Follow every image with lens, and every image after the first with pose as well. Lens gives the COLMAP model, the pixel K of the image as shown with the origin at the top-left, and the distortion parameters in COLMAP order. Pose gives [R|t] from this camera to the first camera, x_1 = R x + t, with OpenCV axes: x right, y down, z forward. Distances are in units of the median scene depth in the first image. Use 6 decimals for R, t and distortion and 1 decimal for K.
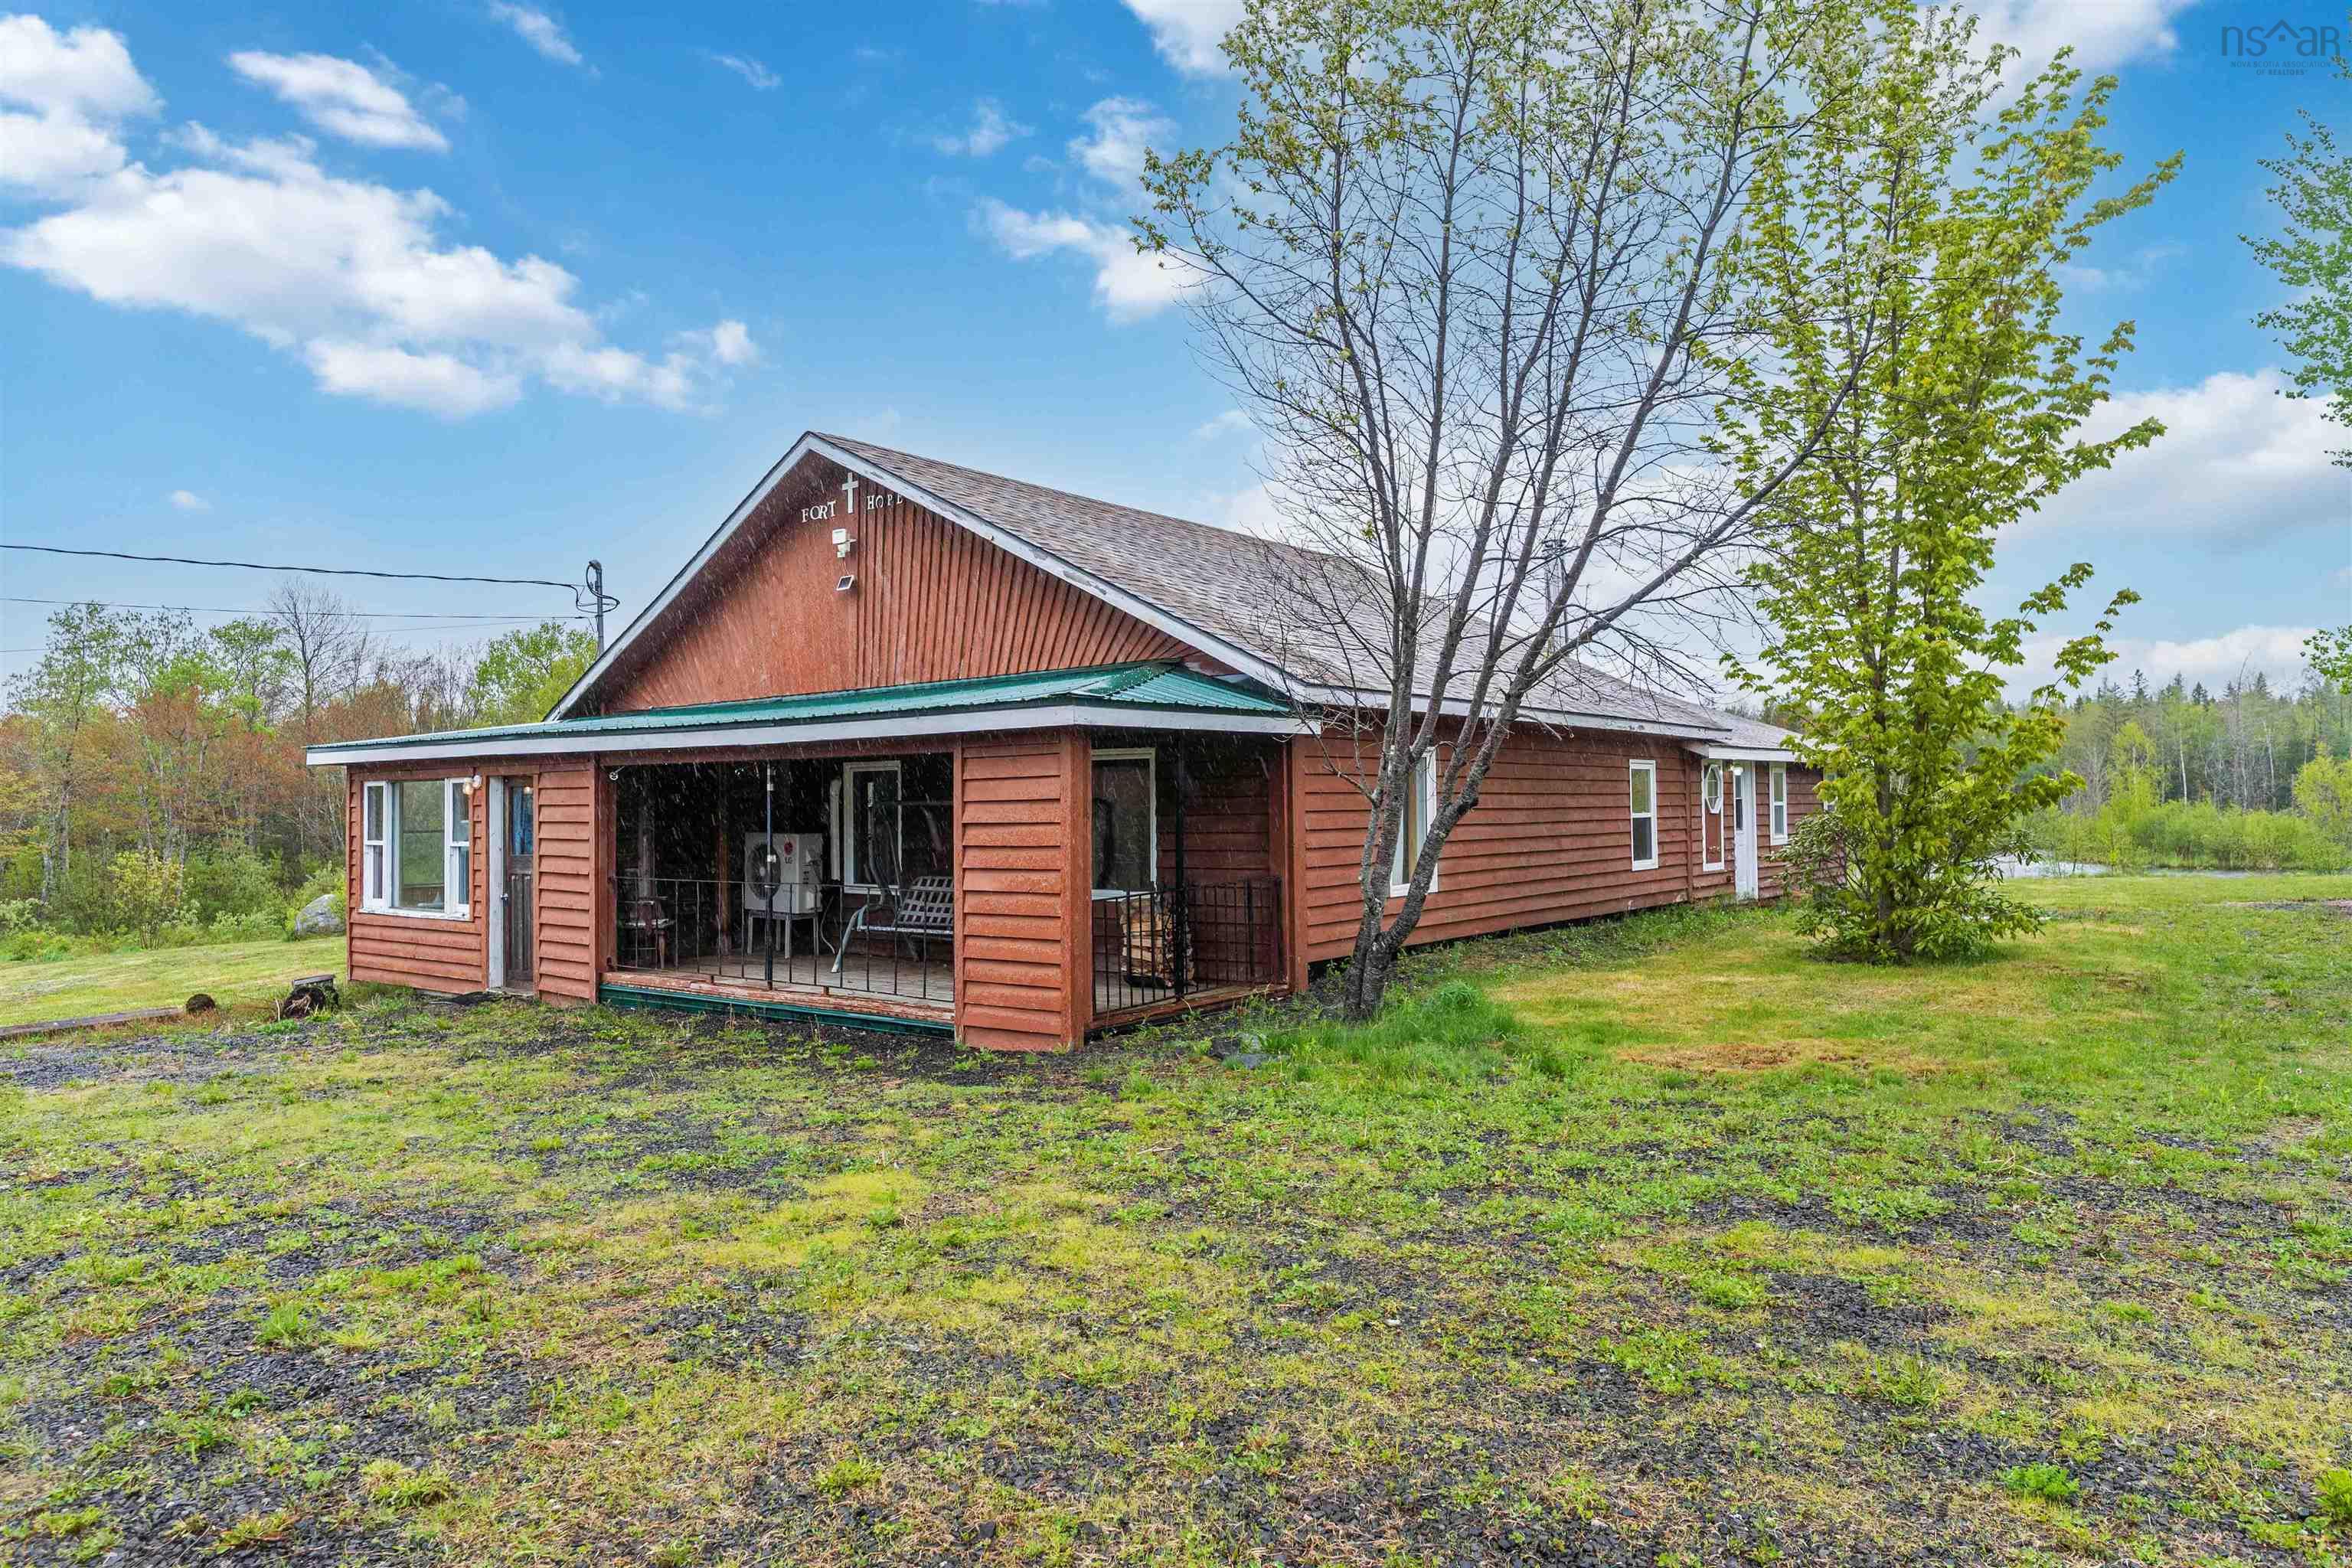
lens RADIAL K [[1419.0, 0, 1167.0], [0, 1419.0, 788.9], [0, 0, 1]] dist [-0.004716, 0.001919]
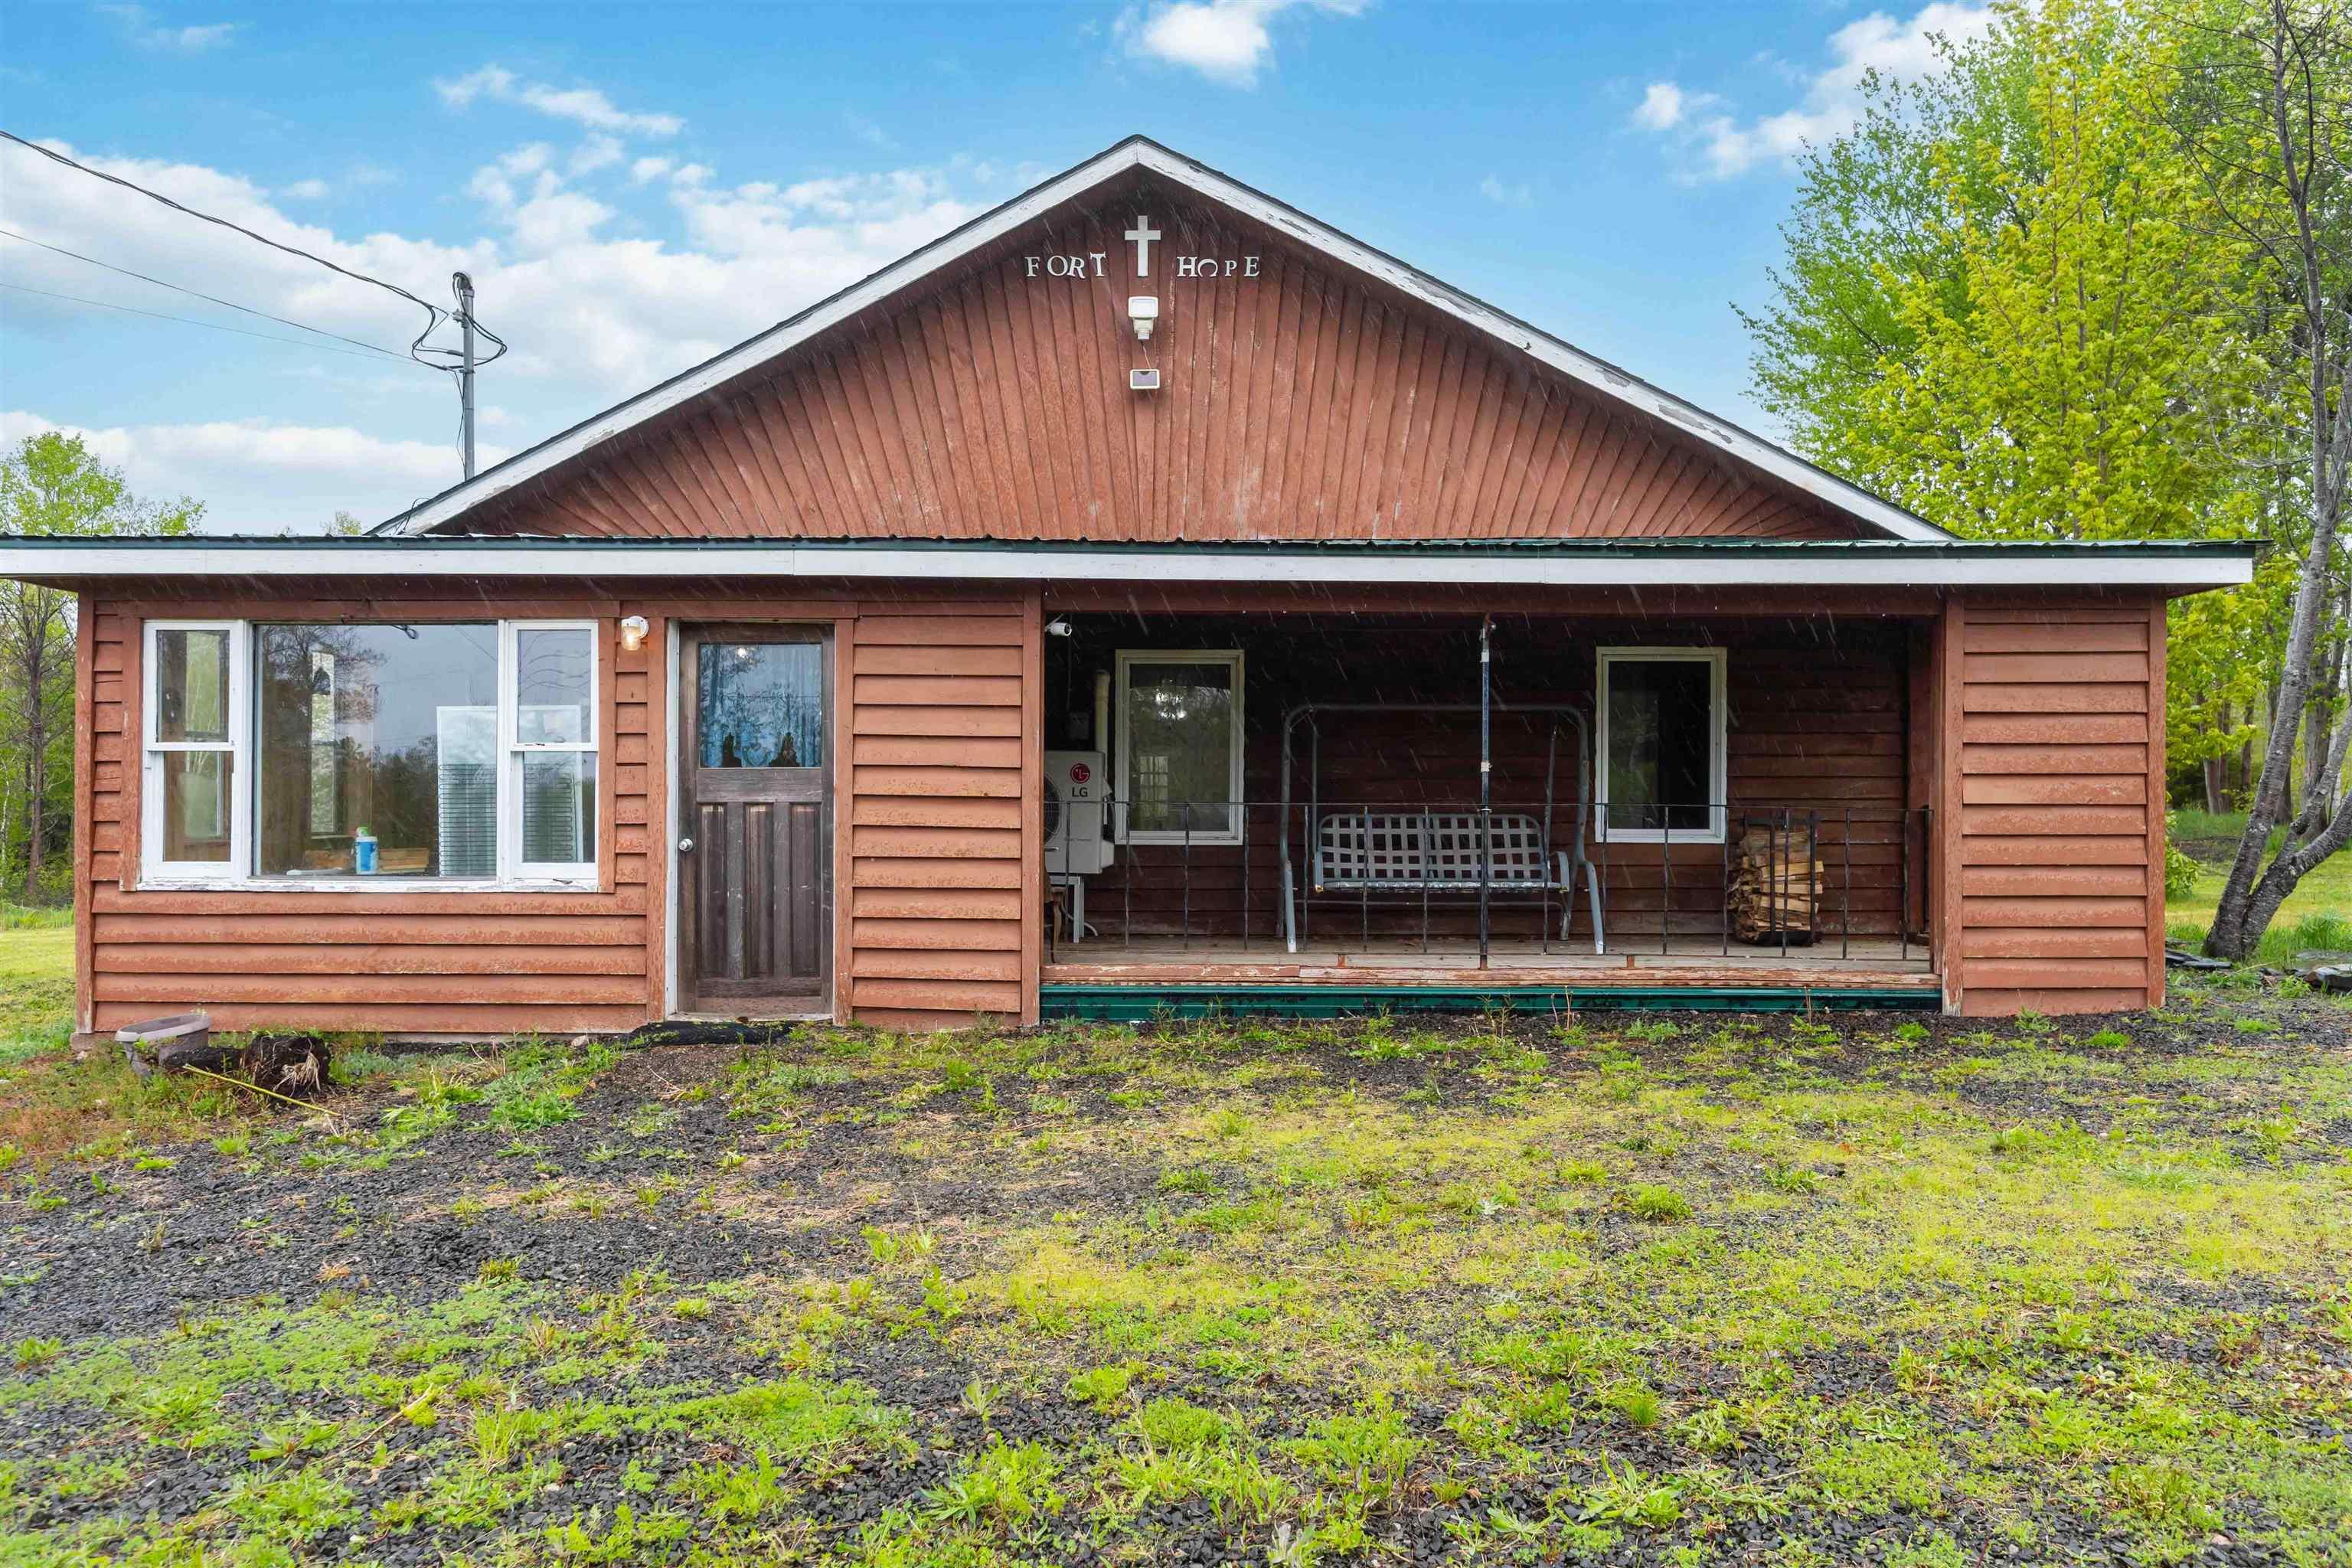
lens RADIAL K [[1542.6, 0, 1190.2], [0, 1542.6, 803.6], [0, 0, 1]] dist [0.002634, 0.001474]
pose [[0.813286, 0.017972, 0.581586, -0.678520], [-0.022042, 0.999757, -0.000070, 0.058471], [-0.581446, -0.012762, 0.813485, 0.426154]]
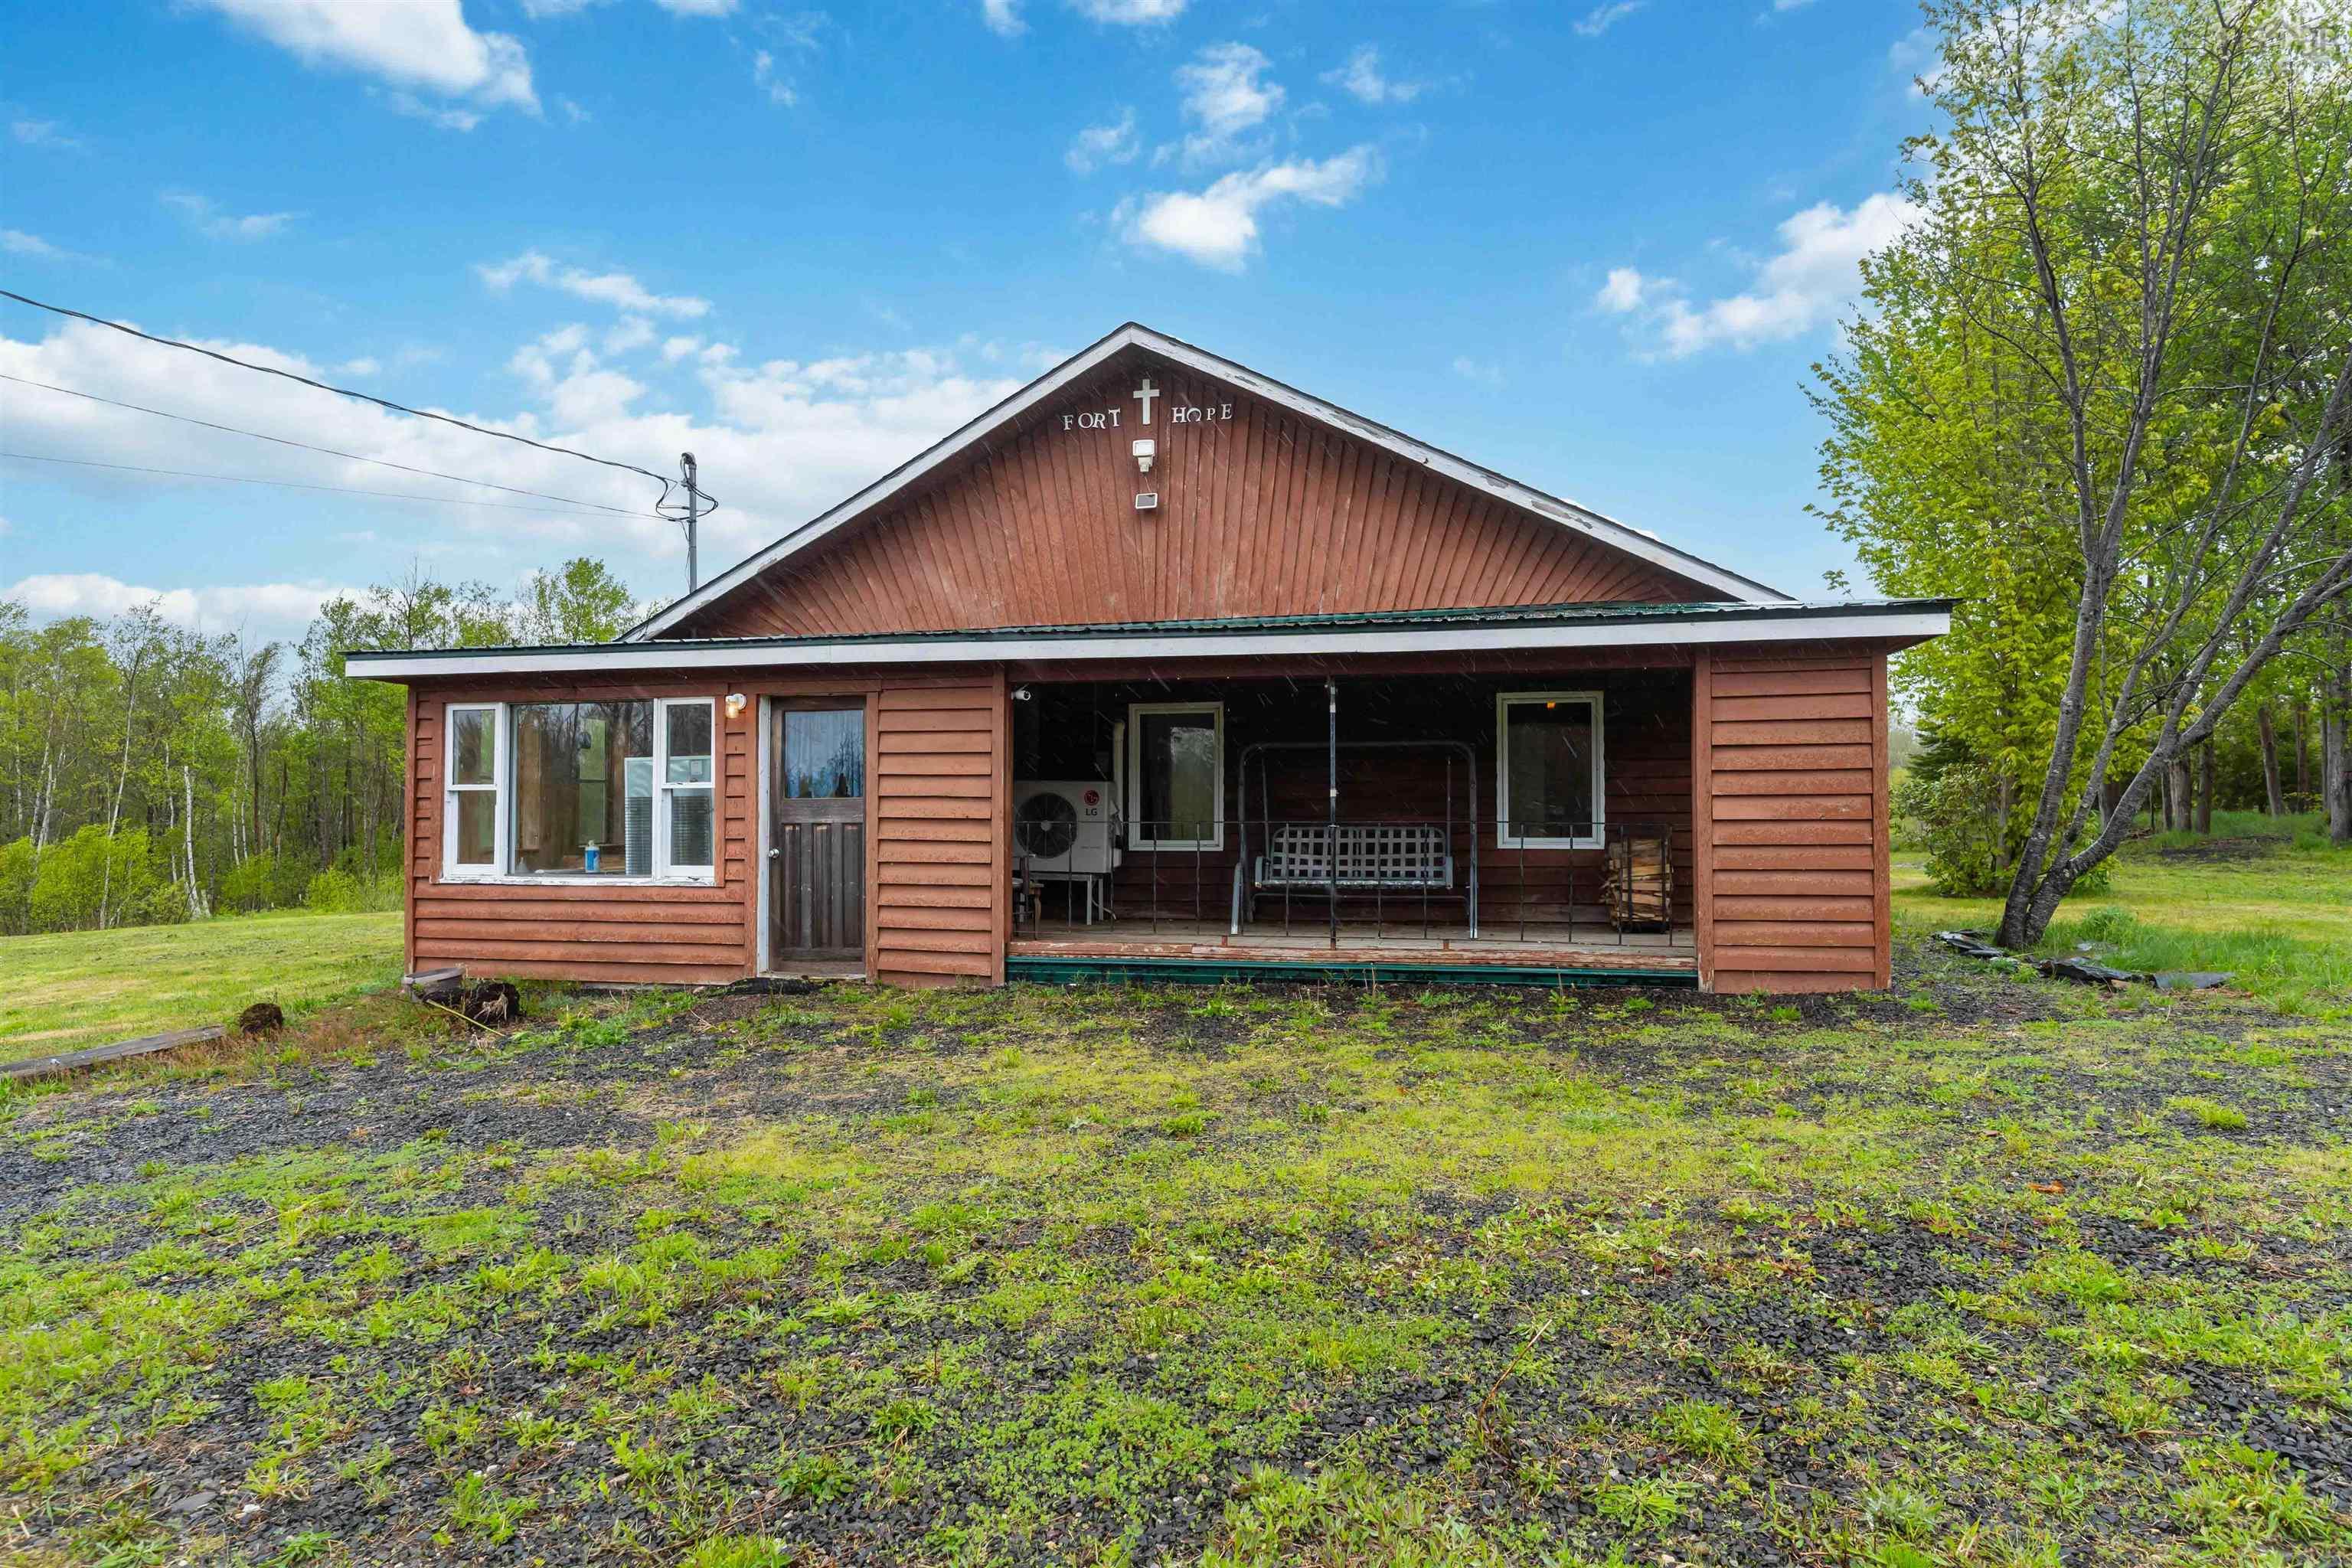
lens RADIAL K [[1229.3, 0, 1187.0], [0, 1229.3, 780.6], [0, 0, 1]] dist [-0.004435, 0.000381]
pose [[0.909299, 0.021243, 0.415601, -0.562167], [-0.014226, 0.999699, -0.019974, 0.048865], [-0.415900, 0.012250, 0.909328, 0.313743]]
